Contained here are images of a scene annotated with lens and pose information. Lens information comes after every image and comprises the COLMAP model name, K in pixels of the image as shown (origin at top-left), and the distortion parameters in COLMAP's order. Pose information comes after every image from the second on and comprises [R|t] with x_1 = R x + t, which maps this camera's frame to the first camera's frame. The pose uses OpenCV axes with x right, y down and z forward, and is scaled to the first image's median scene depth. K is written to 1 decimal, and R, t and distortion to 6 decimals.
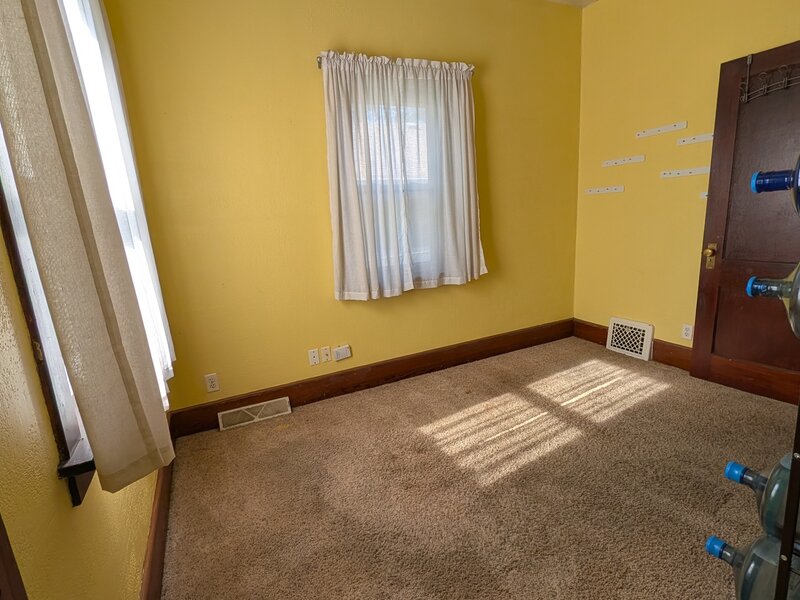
lens RADIAL K [[407.8, 0, 400.0], [0, 407.8, 300.0], [0, 0, 1]] dist [-0.000674, -0.000206]
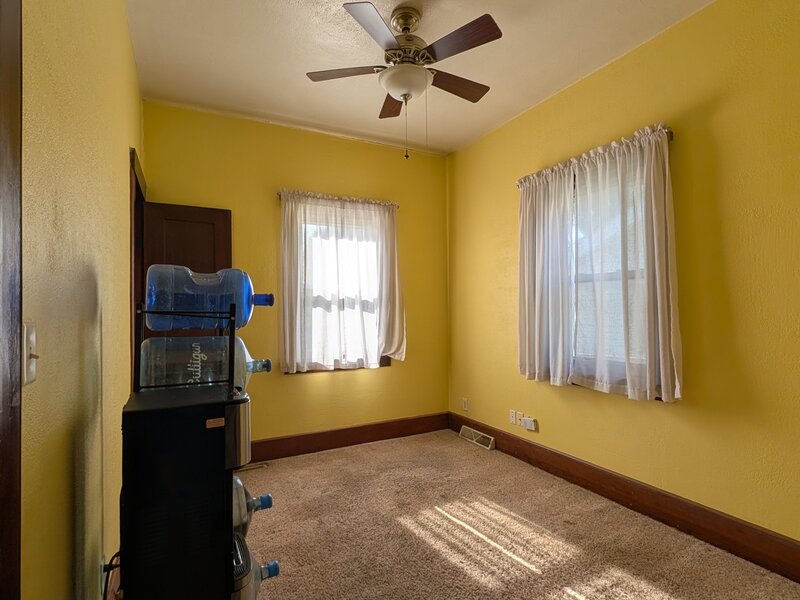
lens RADIAL K [[407.8, 0, 400.0], [0, 407.8, 300.0], [0, 0, 1]] dist [-0.000674, -0.000206]
pose [[0.000654, 0.017274, -0.999851, 0.990764], [-0.209865, 0.977587, 0.016752, -0.148967], [0.977730, 0.209822, 0.004265, 0.593912]]
